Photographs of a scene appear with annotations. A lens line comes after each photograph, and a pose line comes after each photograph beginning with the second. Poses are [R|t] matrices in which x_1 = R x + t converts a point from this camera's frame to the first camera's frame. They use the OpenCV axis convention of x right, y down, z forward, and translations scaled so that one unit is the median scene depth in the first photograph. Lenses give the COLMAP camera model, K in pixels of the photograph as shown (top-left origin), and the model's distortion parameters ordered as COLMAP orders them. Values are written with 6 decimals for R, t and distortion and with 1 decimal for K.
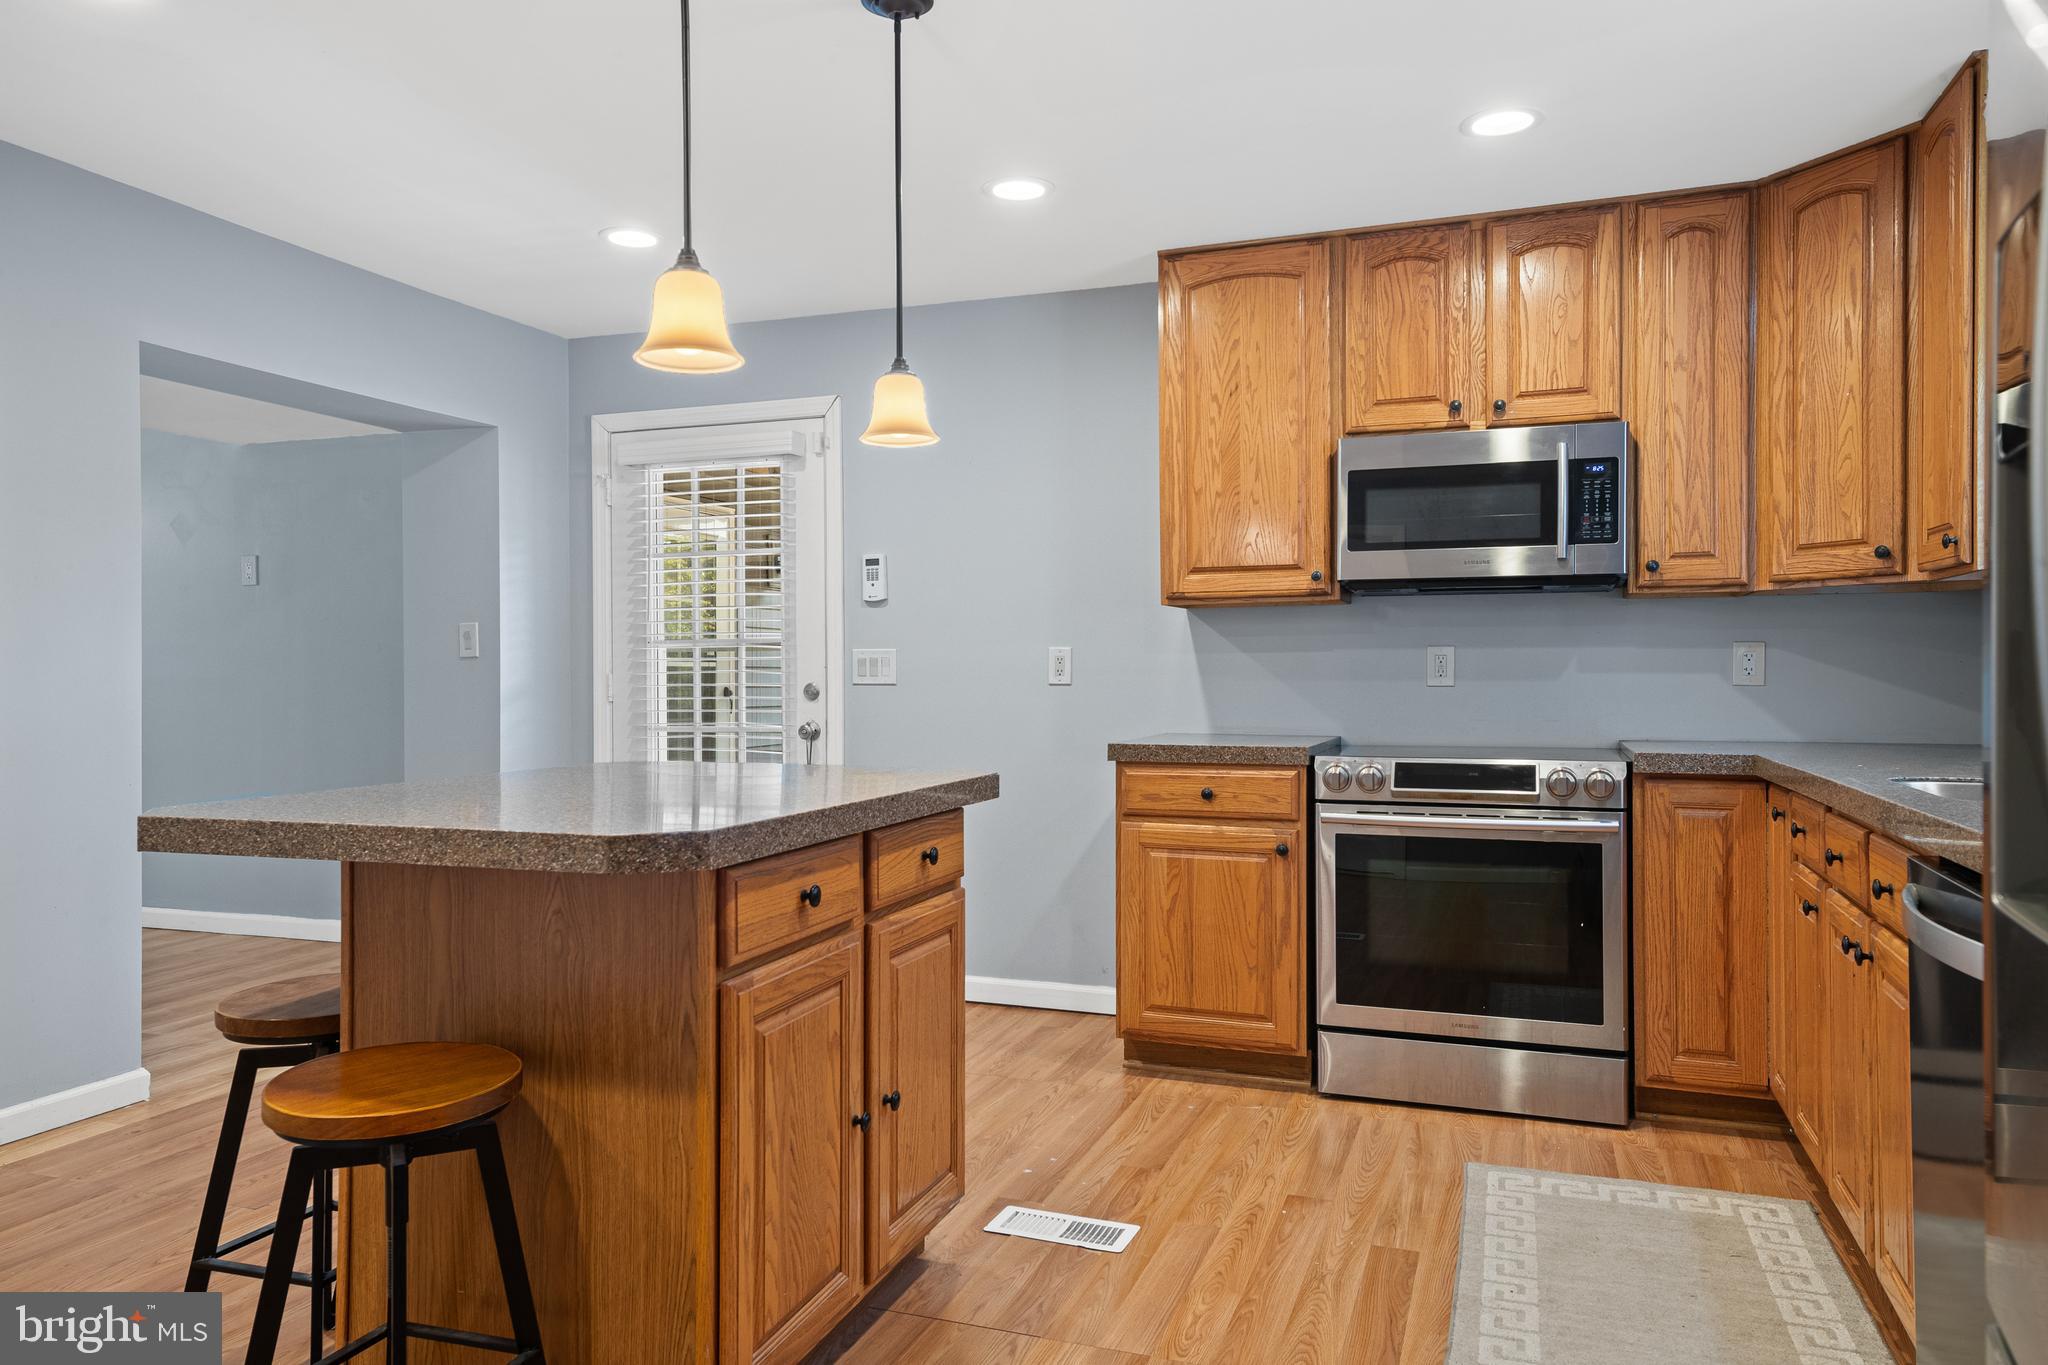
lens RADIAL K [[1374.9, 0, 1004.4], [0, 1374.9, 678.7], [0, 0, 1]] dist [0.026862, -0.003975]
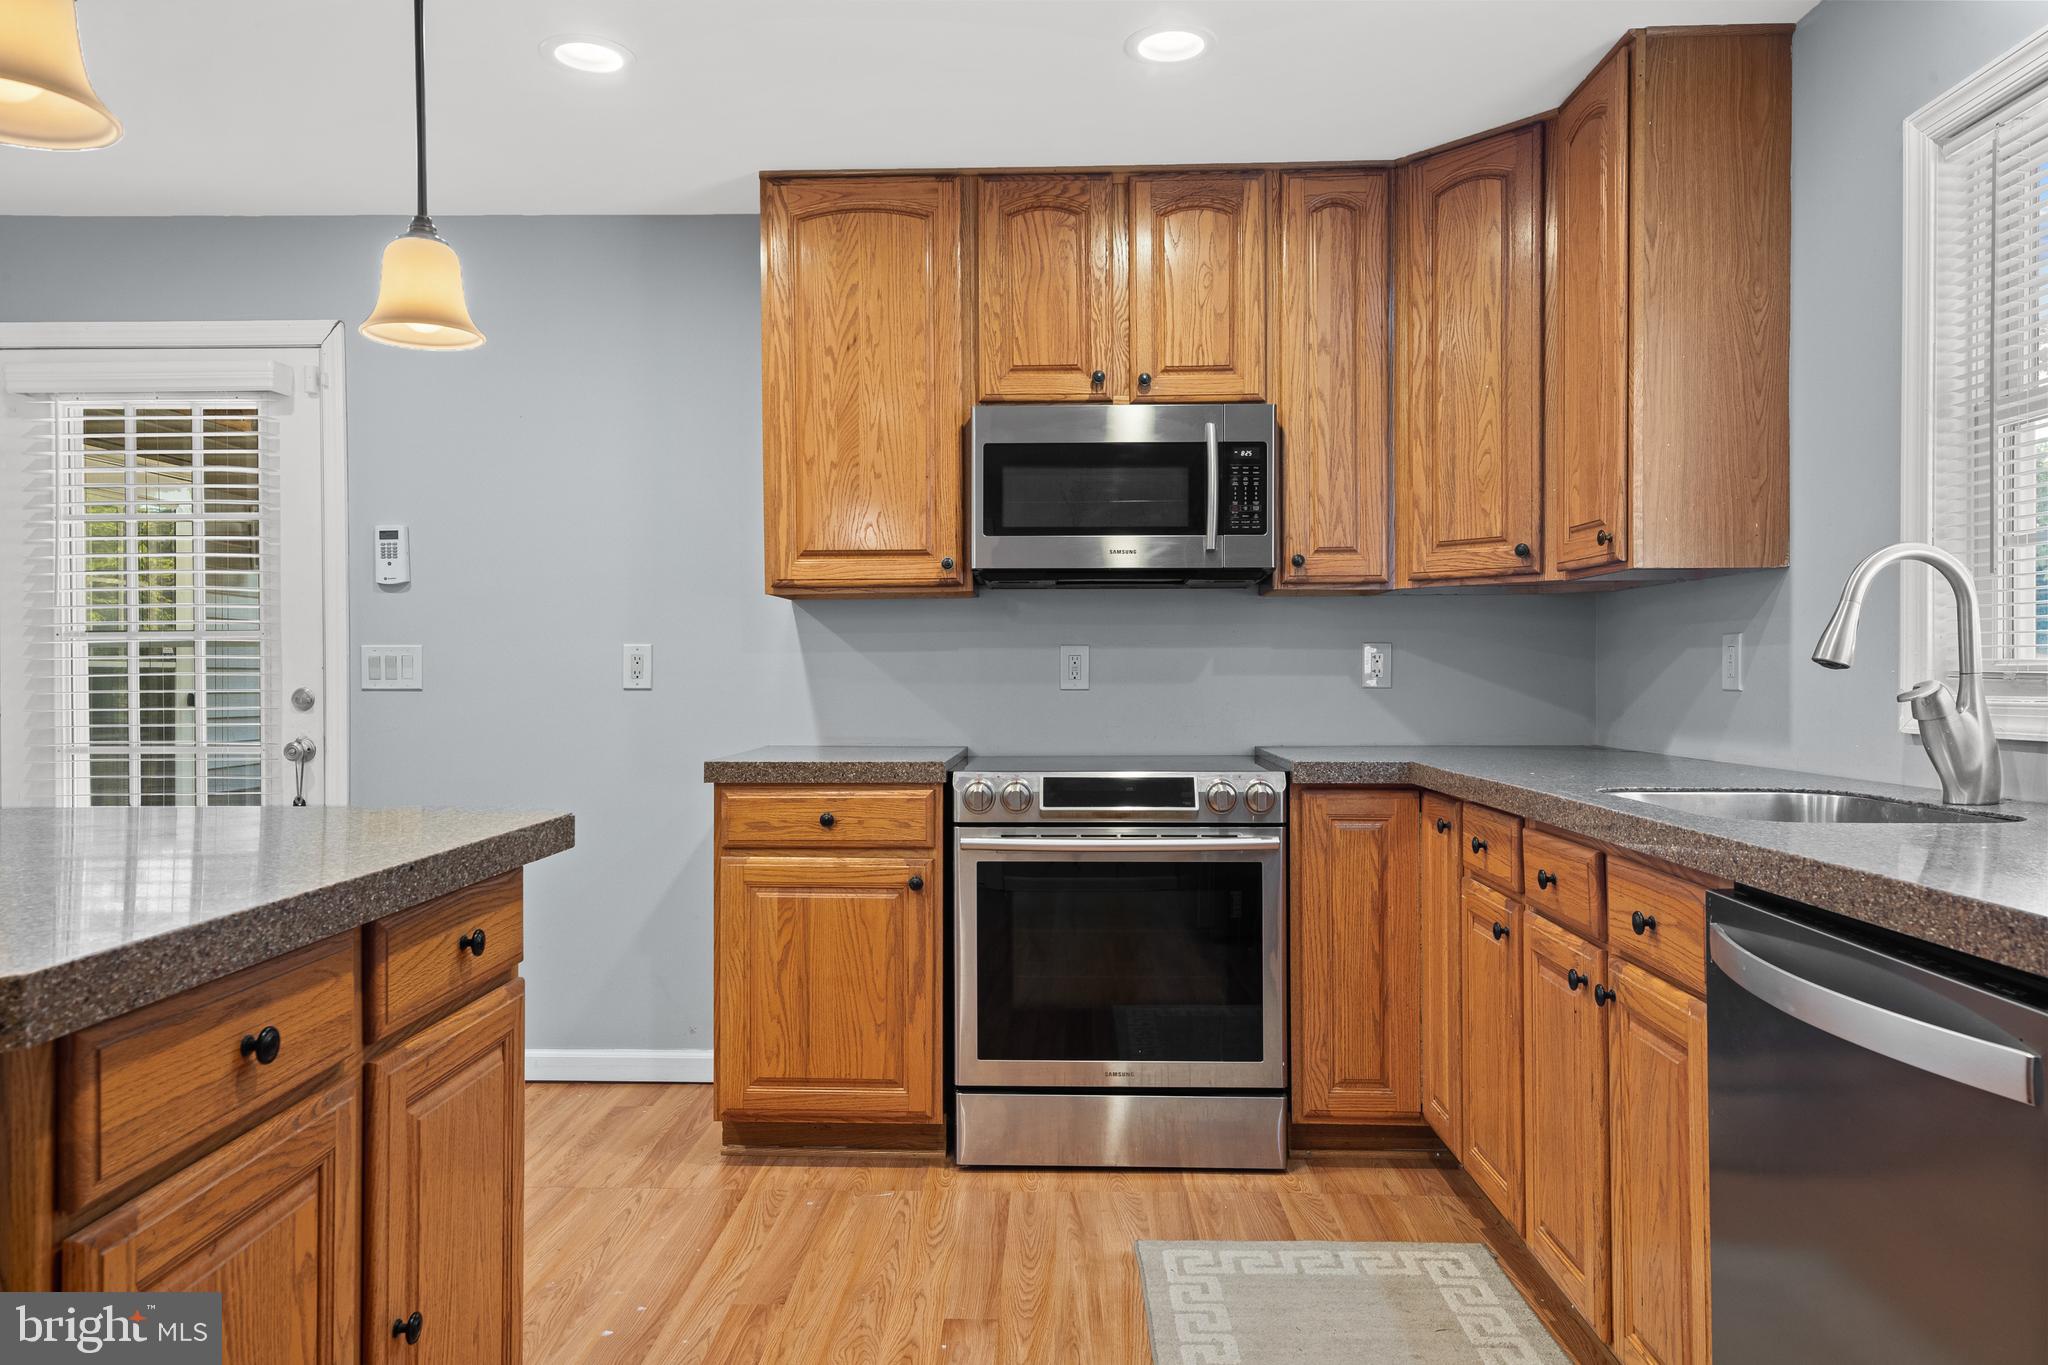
lens RADIAL K [[1374.9, 0, 1007.4], [0, 1374.9, 679.1], [0, 0, 1]] dist [0.026862, -0.003975]
pose [[0.949058, -0.001124, 0.315101, -0.012221], [0.001619, 0.999998, -0.001308, -0.000436], [-0.315099, 0.001752, 0.949057, 0.181505]]
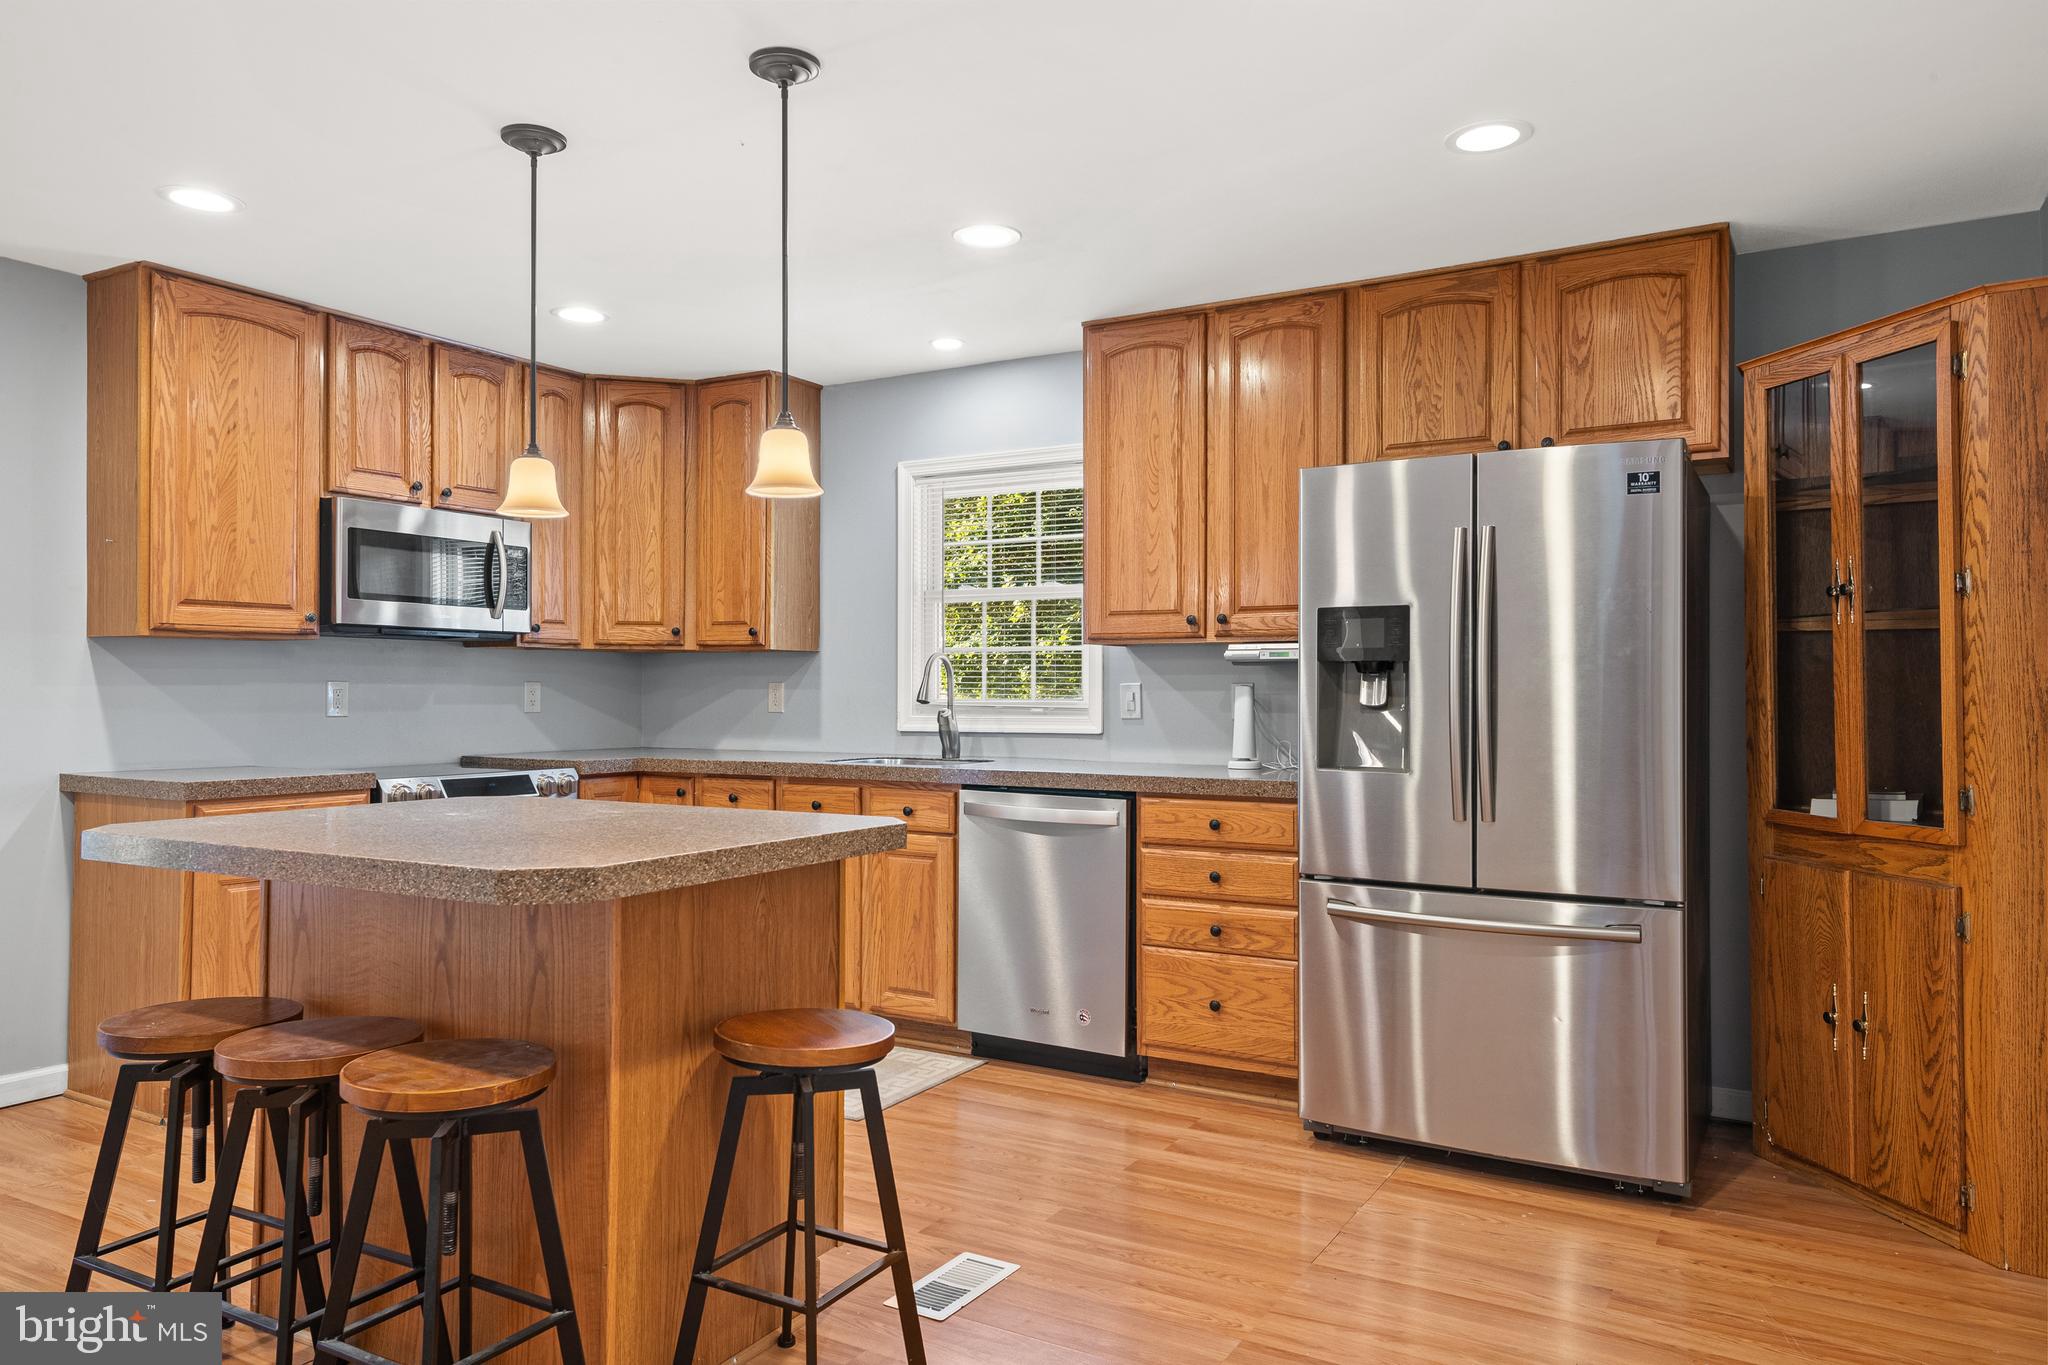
lens RADIAL K [[1374.9, 0, 1028.0], [0, 1374.9, 678.7], [0, 0, 1]] dist [0.026862, -0.003975]
pose [[0.173152, 0.011325, 0.984830, -0.831184], [0.001630, 0.999929, -0.011785, -0.013543], [-0.984894, 0.003646, 0.173121, 0.277912]]
